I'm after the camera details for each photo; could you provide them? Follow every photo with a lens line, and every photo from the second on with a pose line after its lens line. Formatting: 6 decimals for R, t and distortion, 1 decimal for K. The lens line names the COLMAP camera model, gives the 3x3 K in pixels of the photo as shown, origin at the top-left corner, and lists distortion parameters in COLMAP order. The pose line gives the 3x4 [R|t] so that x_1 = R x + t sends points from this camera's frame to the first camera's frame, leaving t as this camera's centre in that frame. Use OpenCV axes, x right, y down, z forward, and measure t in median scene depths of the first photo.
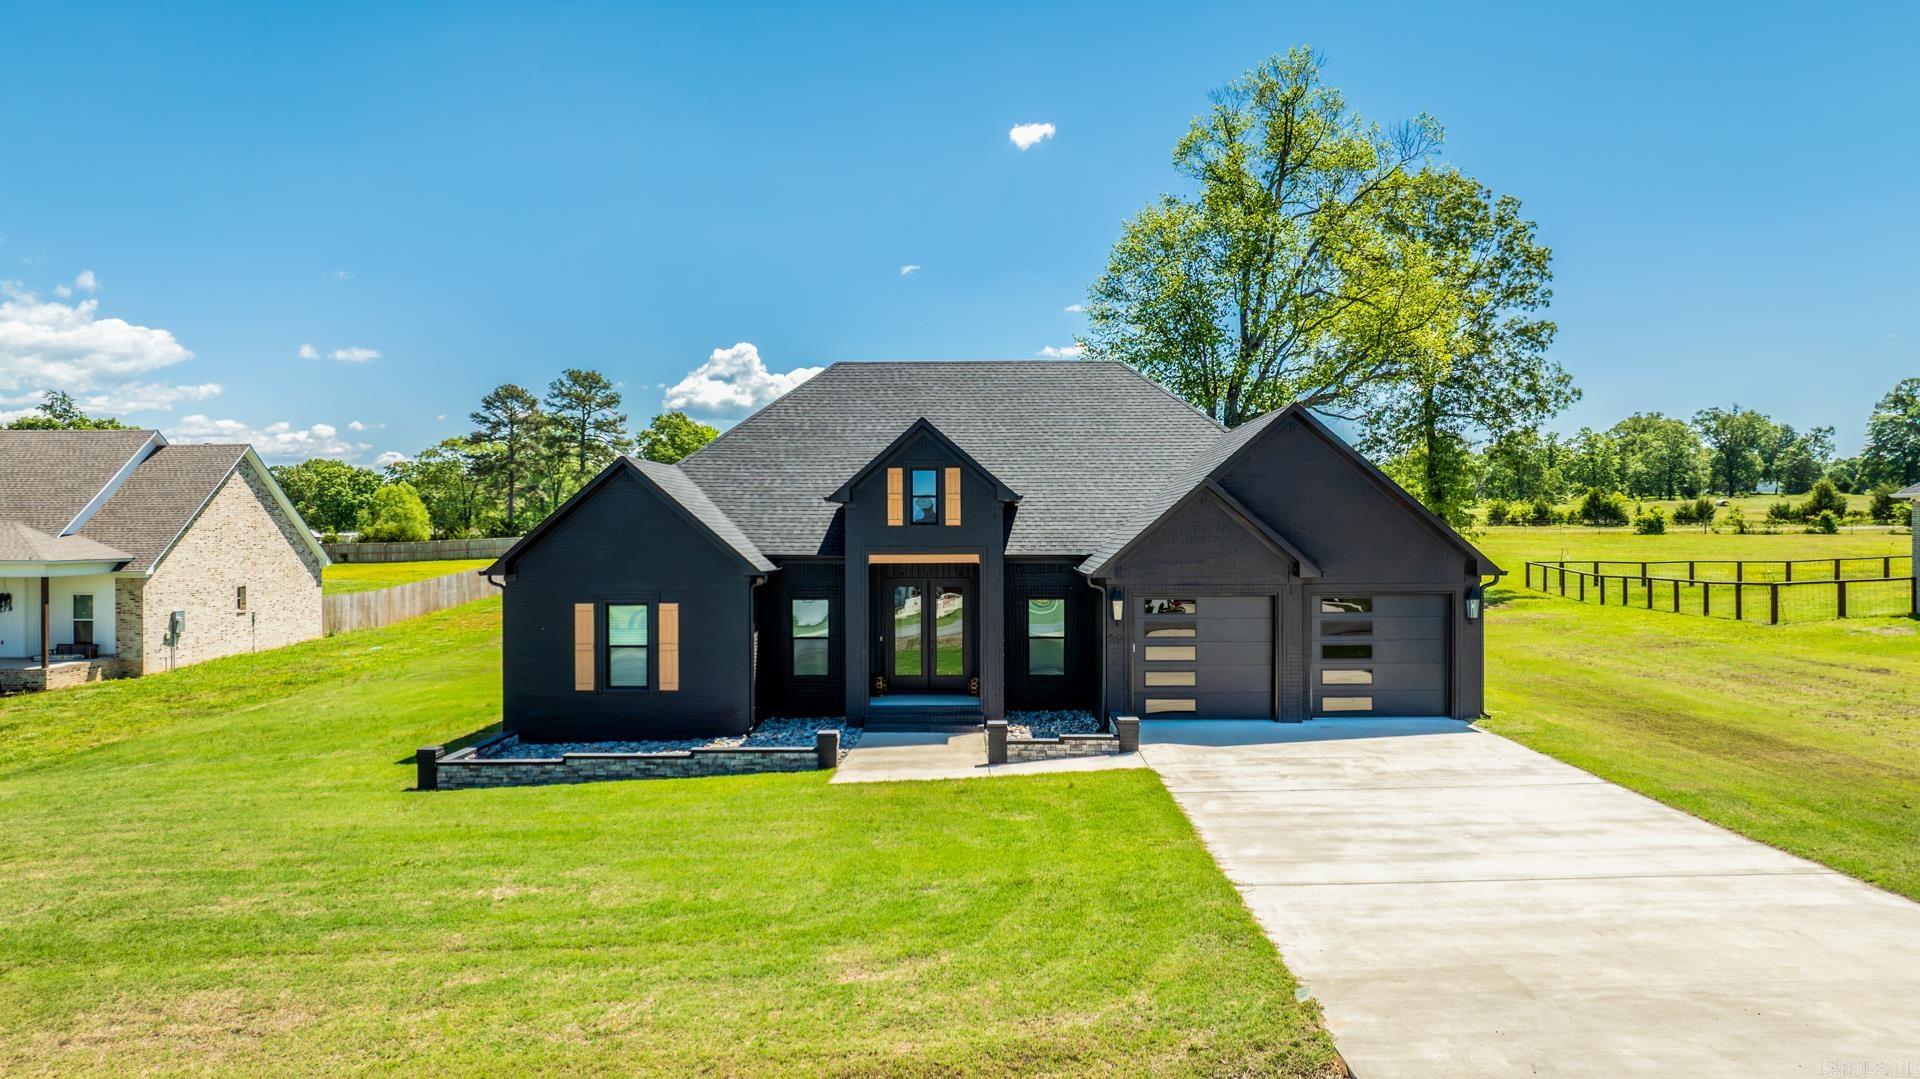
lens RADIAL K [[1431.7, 0, 960.0], [0, 1431.7, 539.5], [0, 0, 1]] dist [-0.064521, 0.002736]
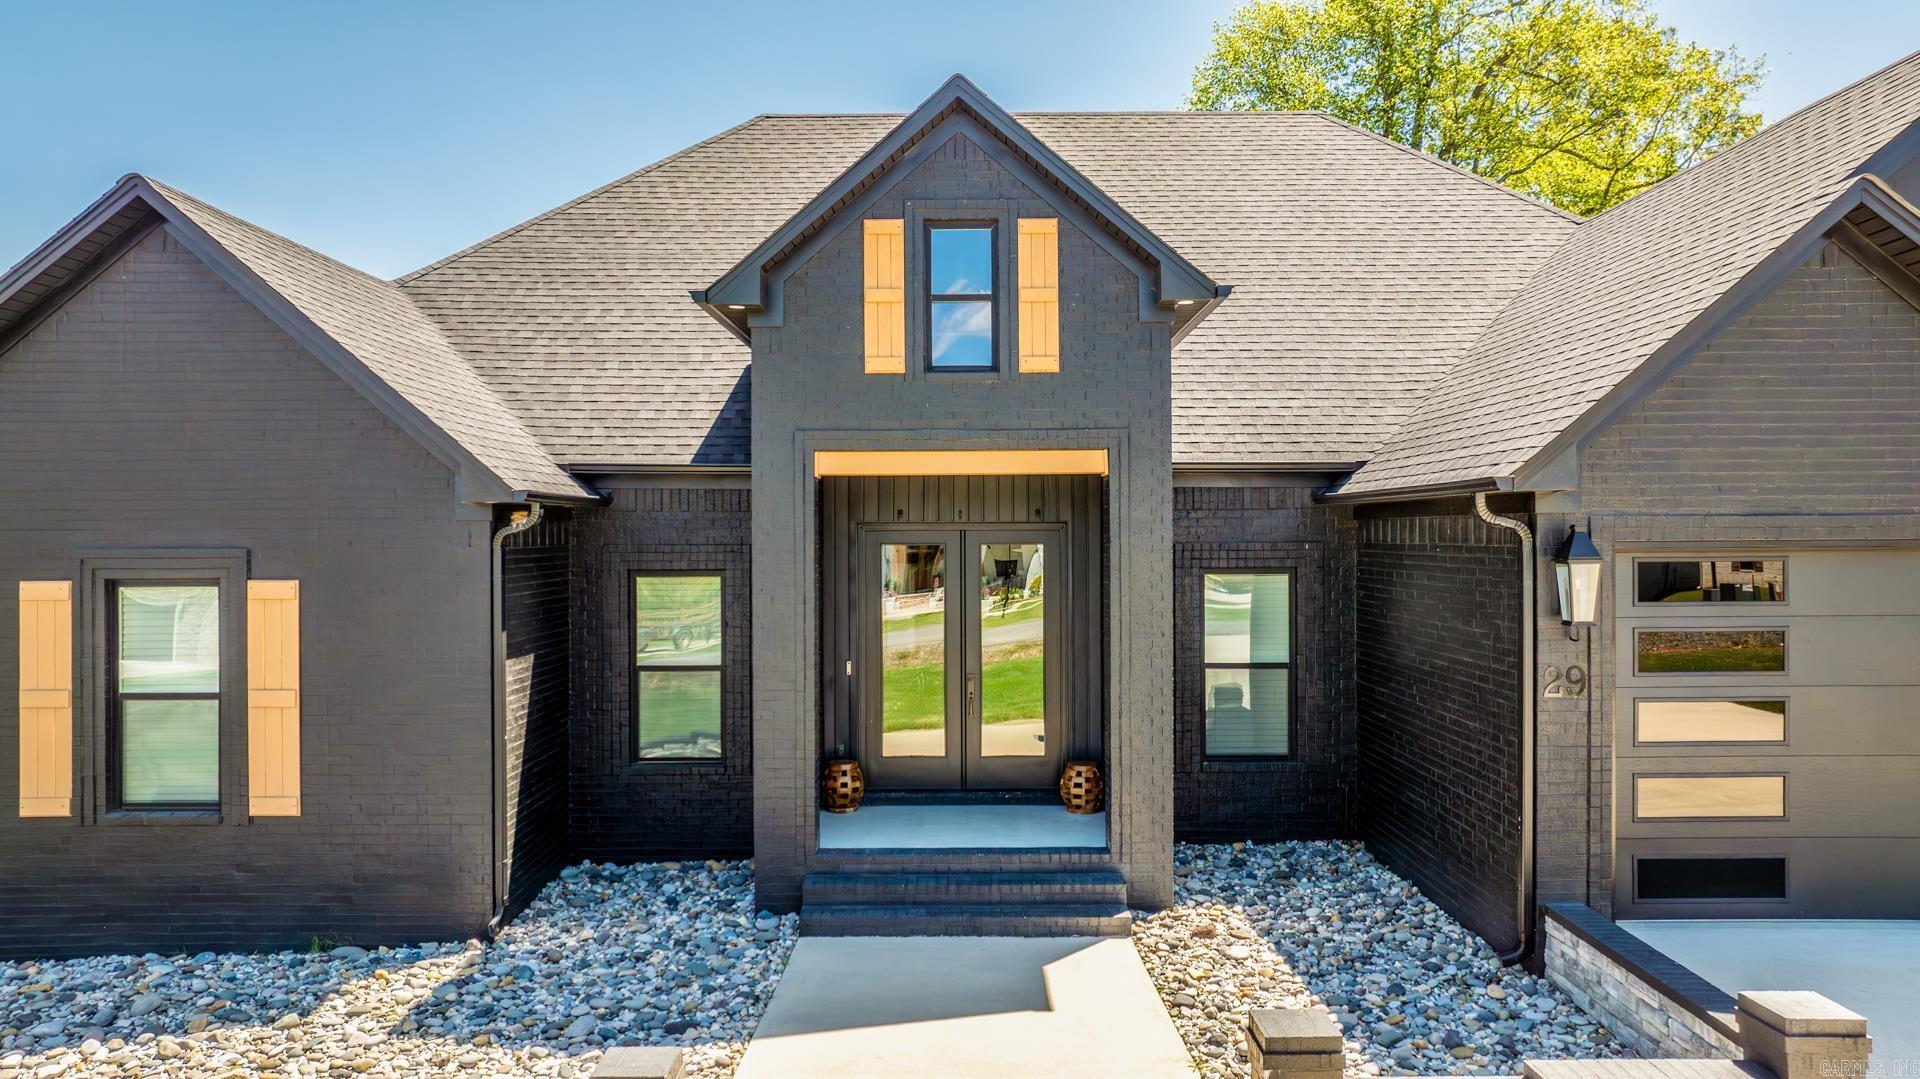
lens RADIAL K [[1431.7, 0, 960.0], [0, 1431.7, 539.5], [0, 0, 1]] dist [-0.064521, 0.002736]
pose [[0.999821, -0.002072, 0.018786, -0.032534], [0.002114, 0.999995, -0.002191, 0.034823], [-0.018781, 0.002231, 0.999821, 0.622750]]
